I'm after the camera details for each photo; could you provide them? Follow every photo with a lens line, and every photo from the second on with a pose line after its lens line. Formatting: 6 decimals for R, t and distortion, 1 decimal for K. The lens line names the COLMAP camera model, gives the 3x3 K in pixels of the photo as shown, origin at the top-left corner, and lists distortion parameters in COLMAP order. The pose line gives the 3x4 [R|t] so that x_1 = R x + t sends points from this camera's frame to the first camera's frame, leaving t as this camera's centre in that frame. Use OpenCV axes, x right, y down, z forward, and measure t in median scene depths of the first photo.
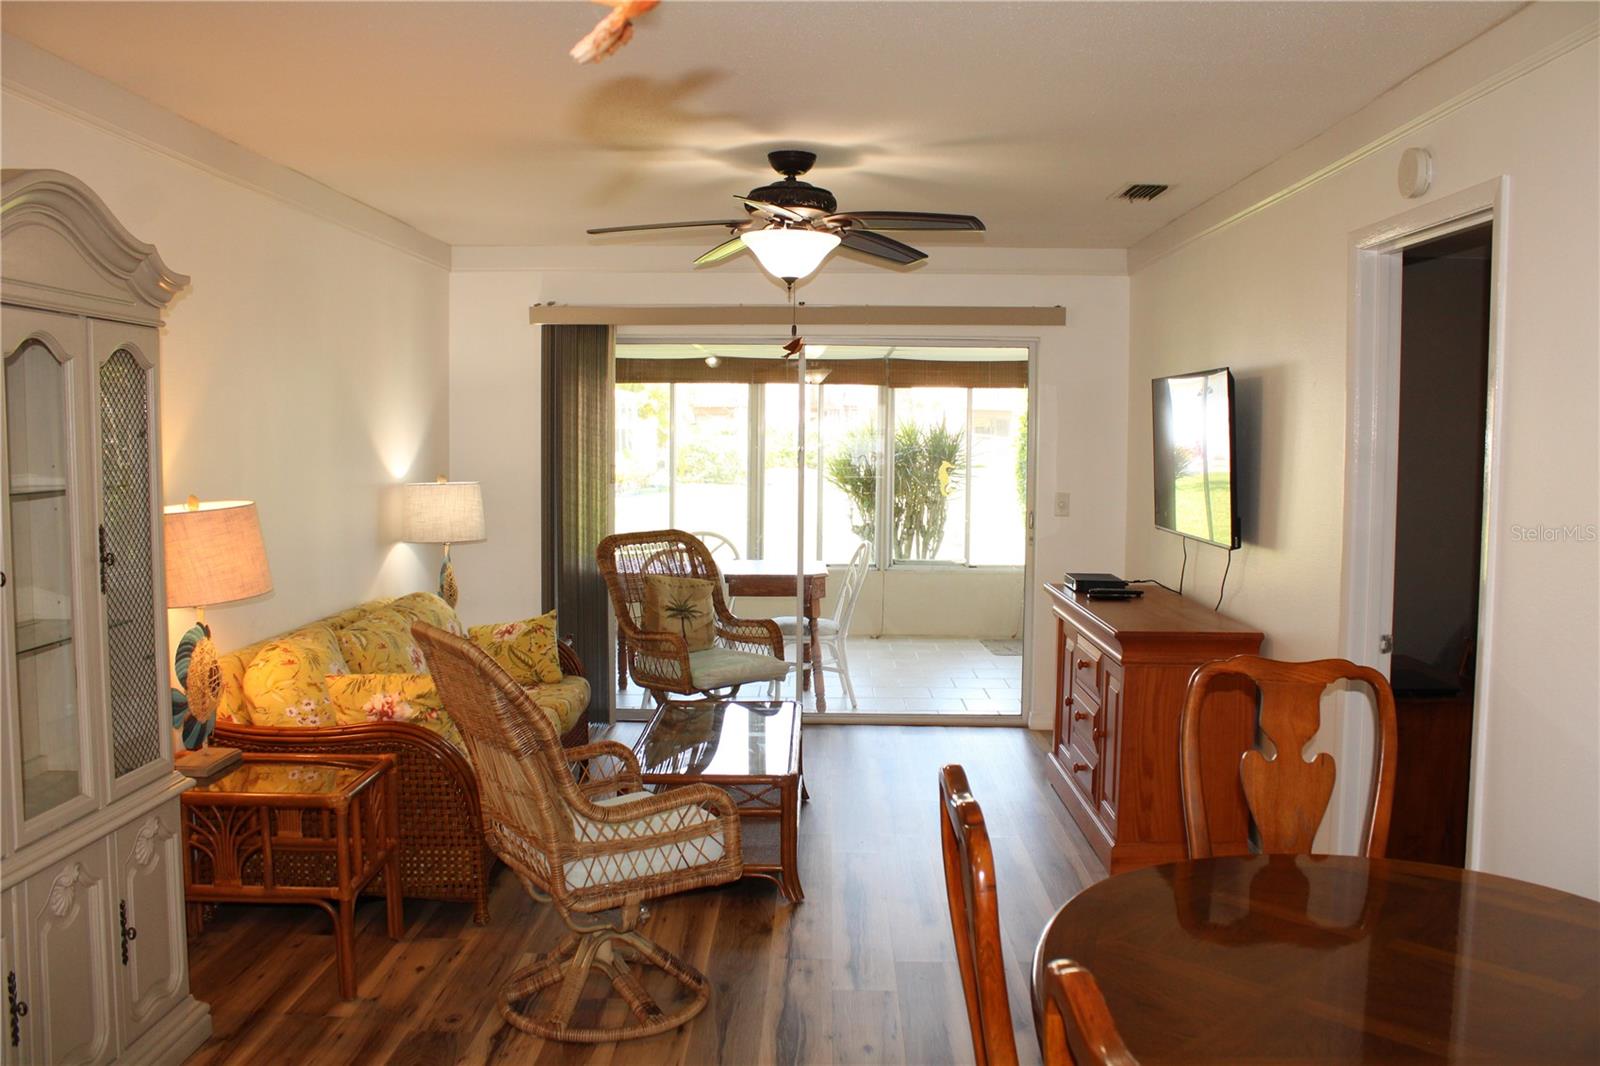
lens RADIAL K [[1345.7, 0, 816.5], [0, 1345.7, 522.0], [0, 0, 1]] dist [-0.168334, 0.153585]
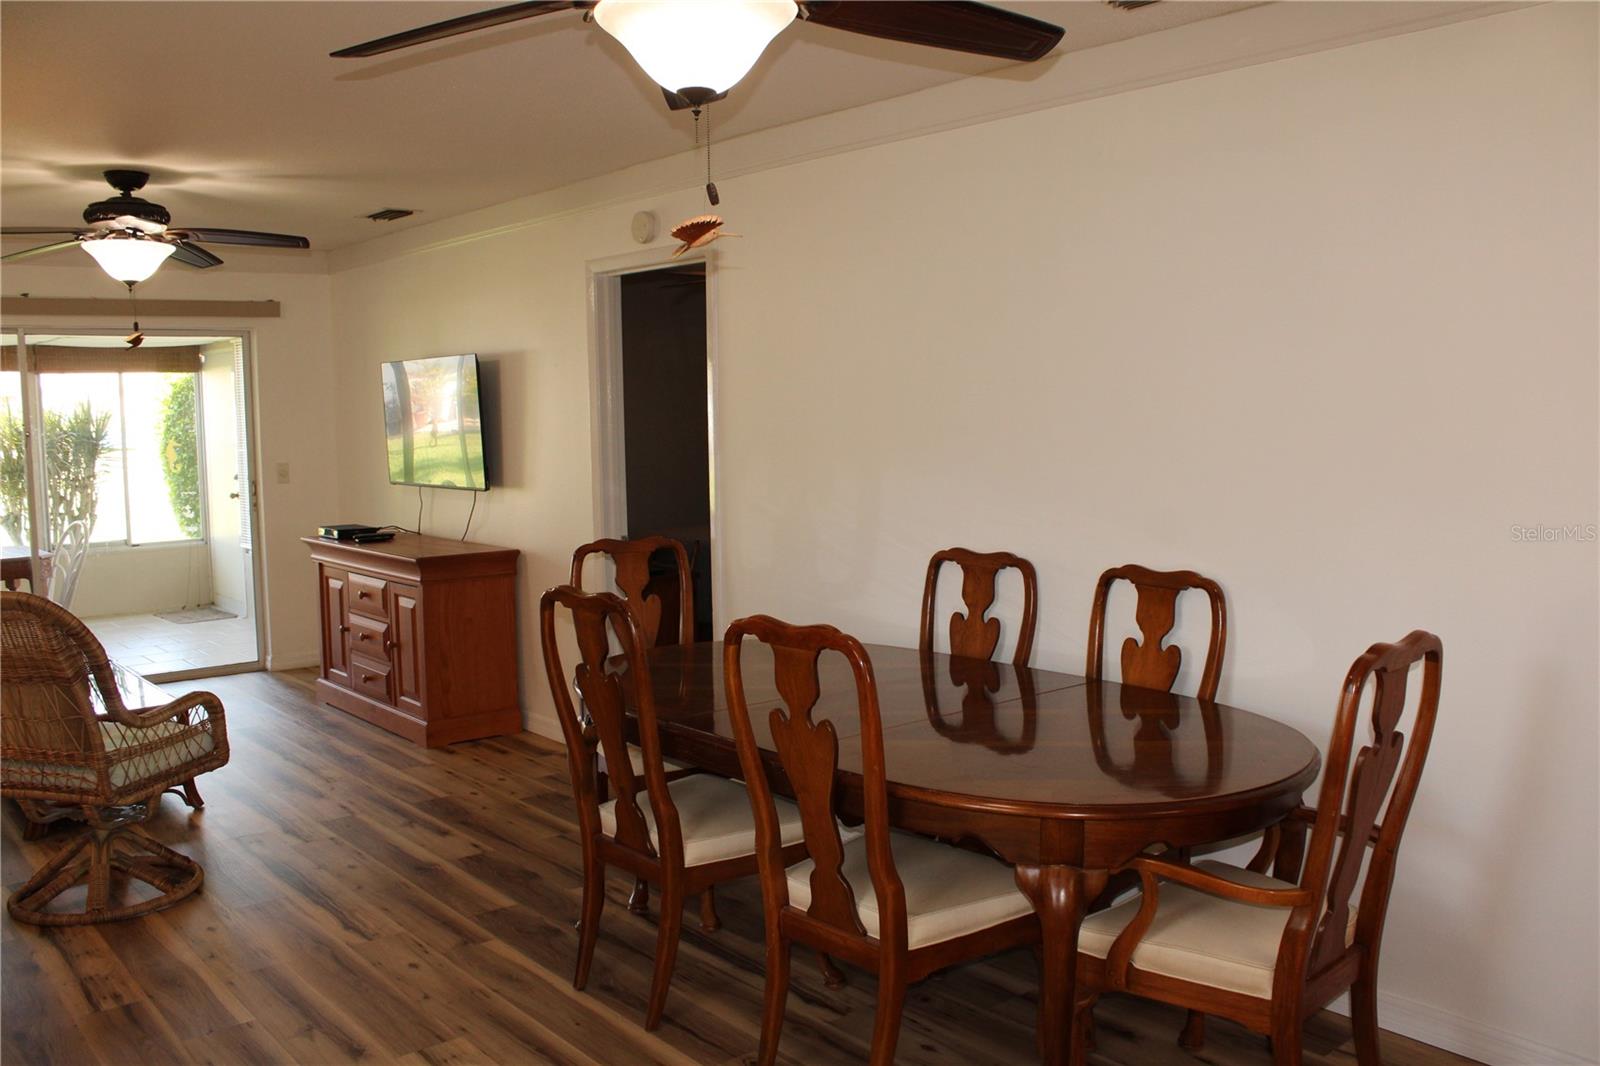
lens RADIAL K [[1345.7, 0, 816.5], [0, 1345.7, 522.0], [0, 0, 1]] dist [-0.168334, 0.153585]
pose [[0.751542, -0.080049, 0.654811, -0.259853], [0.068189, 0.996720, 0.043584, 0.013728], [-0.656152, 0.011895, 0.754535, -0.185926]]
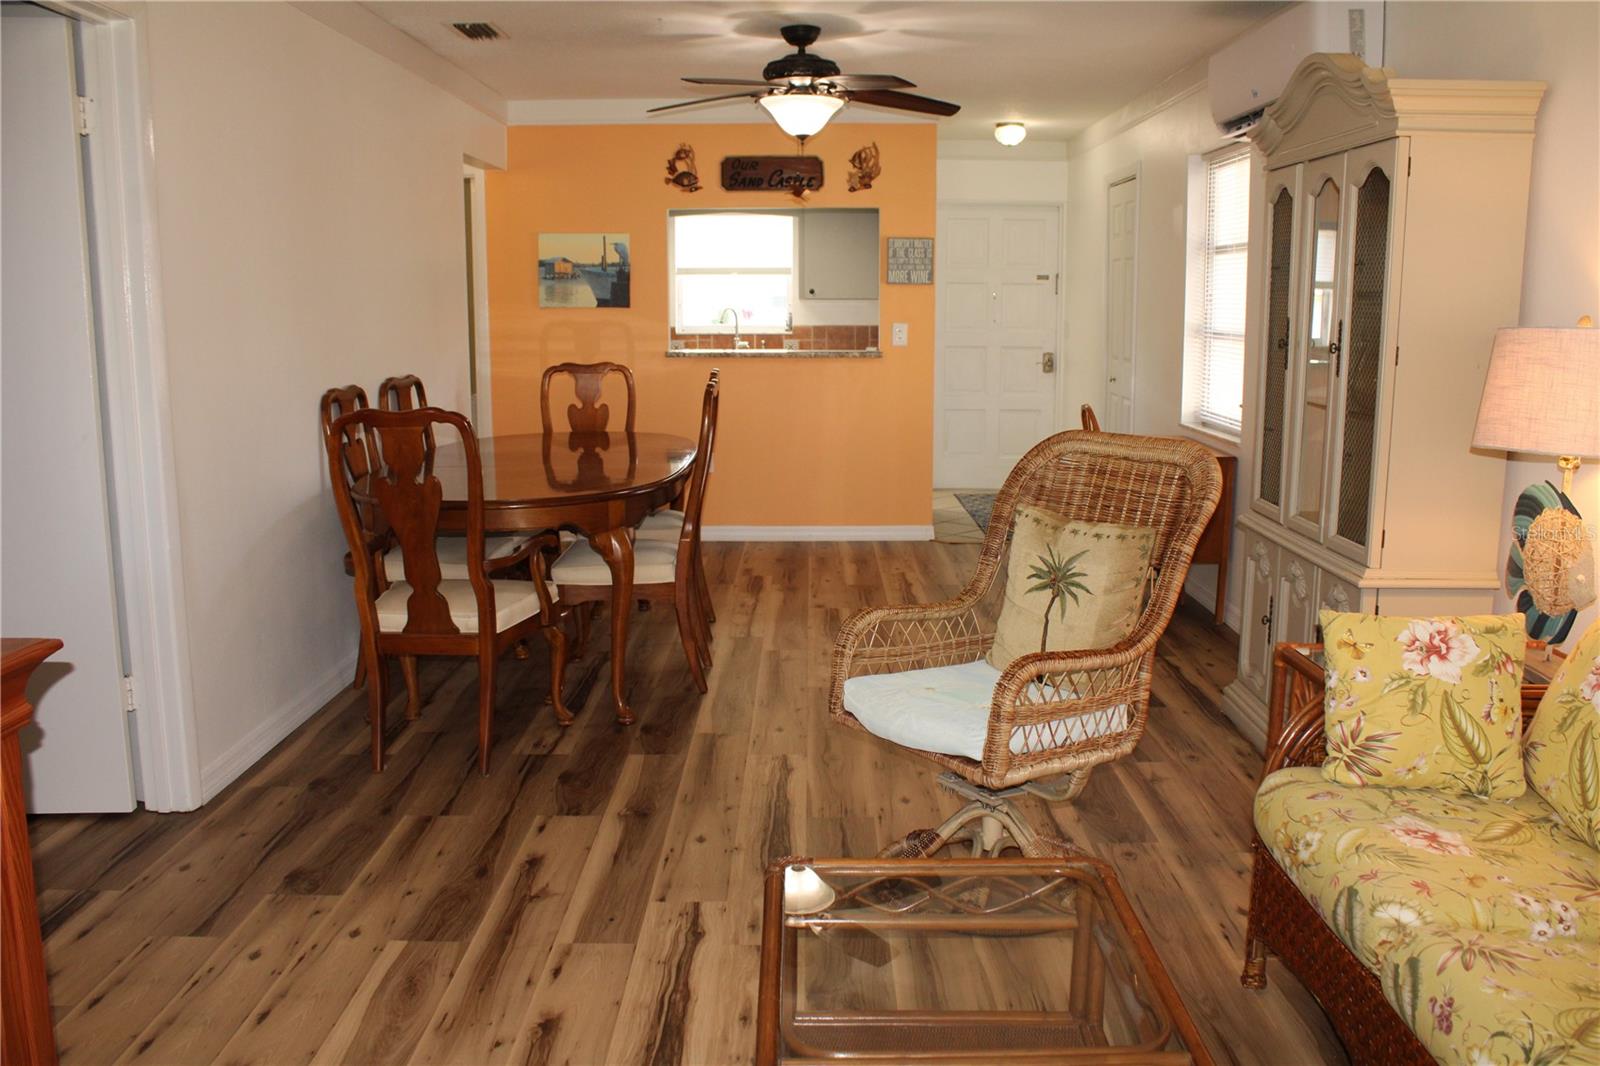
lens RADIAL K [[1345.7, 0, 816.5], [0, 1345.7, 522.0], [0, 0, 1]] dist [-0.168334, 0.153585]
pose [[-0.999867, -0.006726, -0.014854, -0.019306], [-0.009961, 0.973176, 0.229847, -0.046123], [0.012910, 0.229964, -0.973113, 1.127295]]
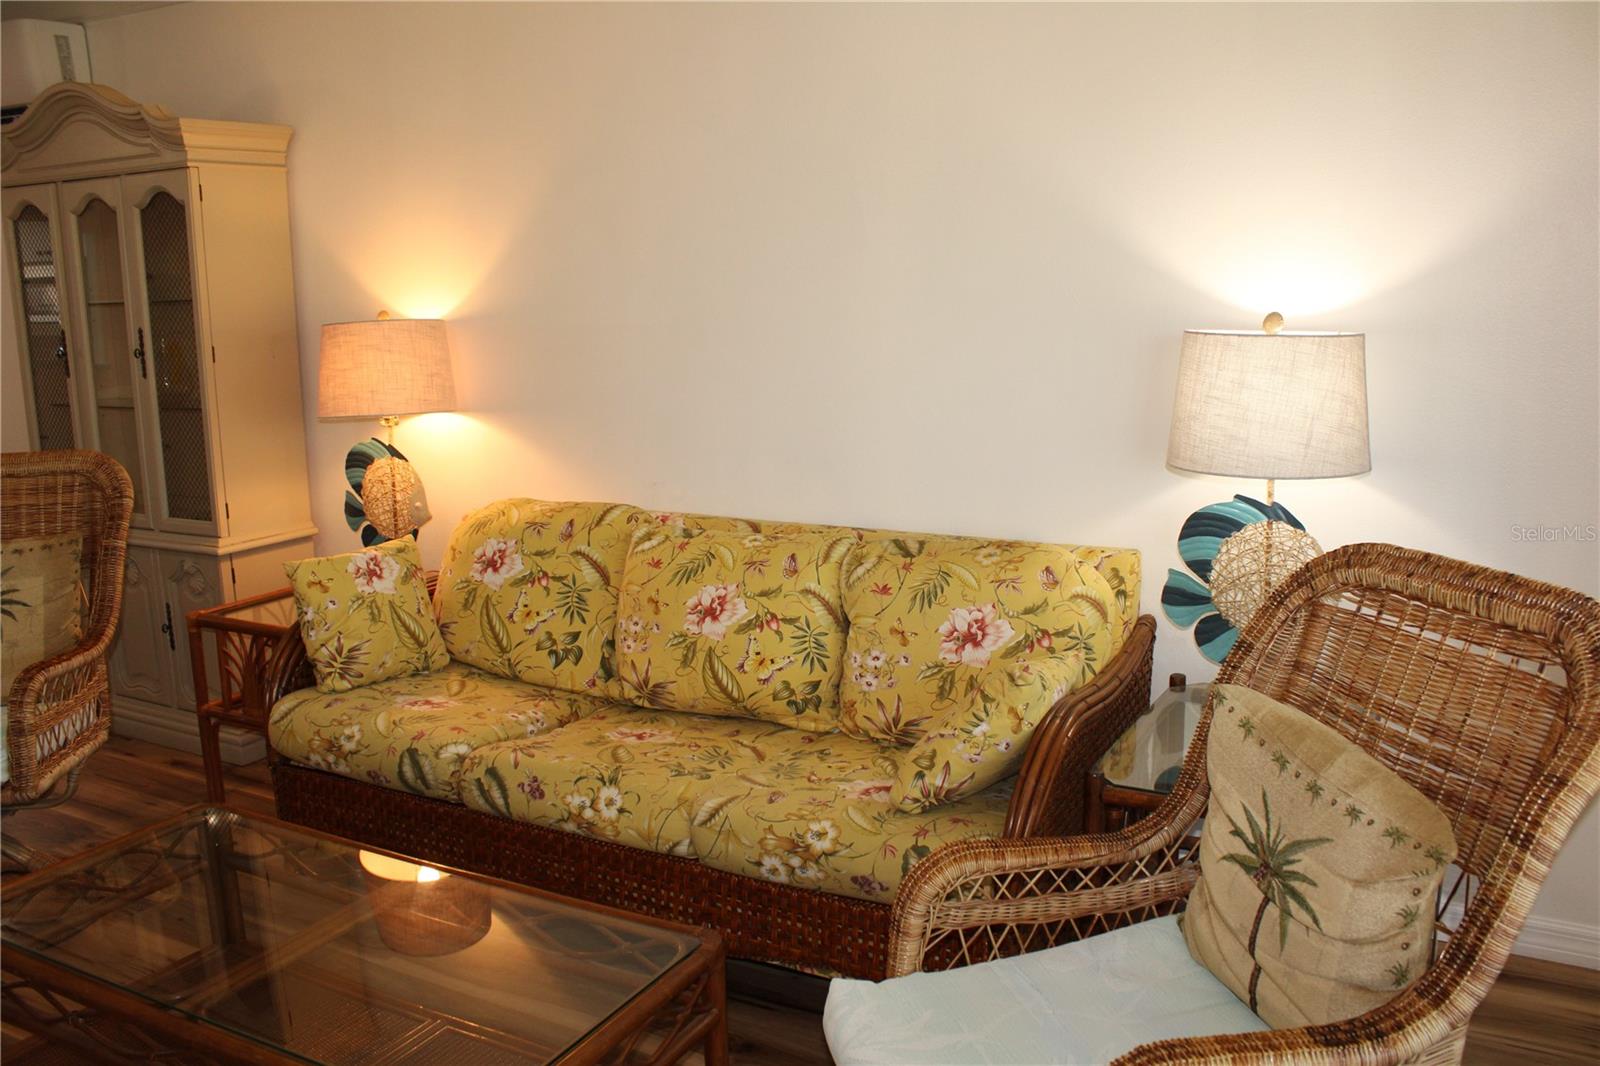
lens RADIAL K [[1345.7, 0, 816.5], [0, 1345.7, 522.0], [0, 0, 1]] dist [-0.168334, 0.153585]
pose [[-0.468651, 0.167317, -0.867393, 0.169154], [-0.038484, 0.977100, 0.209272, -0.055856], [0.882545, 0.131456, -0.451480, 1.143342]]
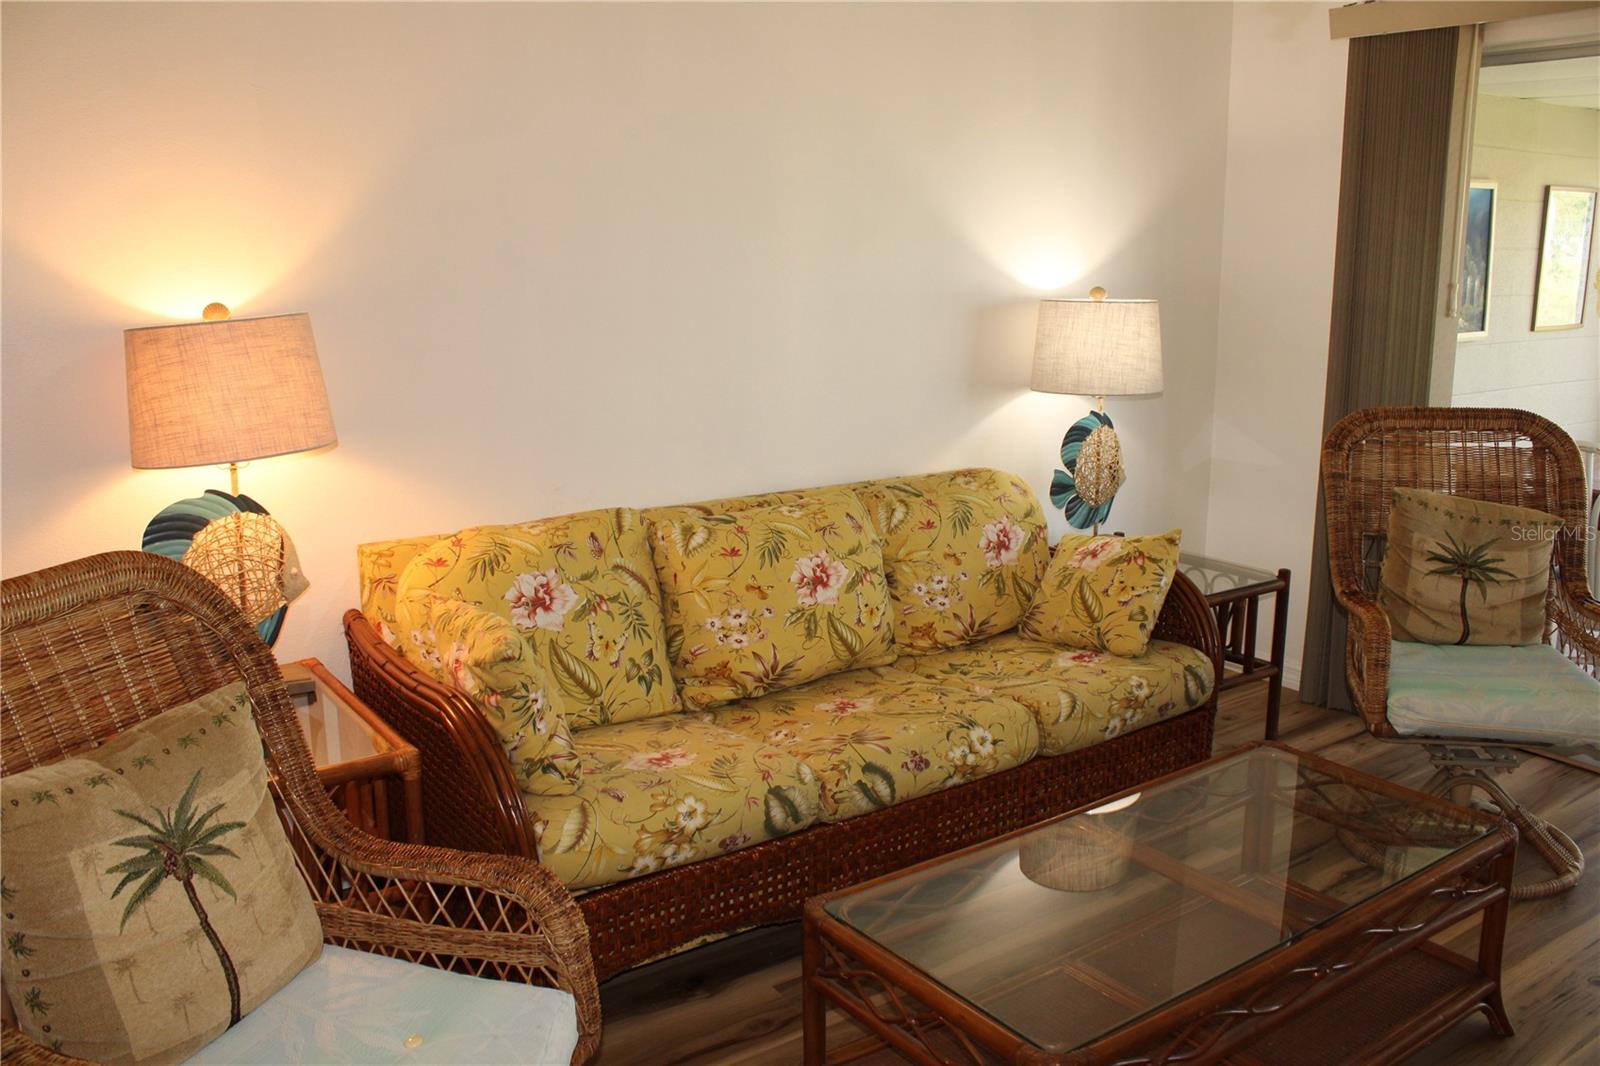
lens RADIAL K [[1345.7, 0, 816.5], [0, 1345.7, 522.0], [0, 0, 1]] dist [-0.168334, 0.153585]
pose [[0.586865, 0.162723, -0.793165, 0.169847], [-0.052832, 0.985205, 0.163031, -0.022858], [0.807959, -0.053773, 0.586780, 0.550358]]
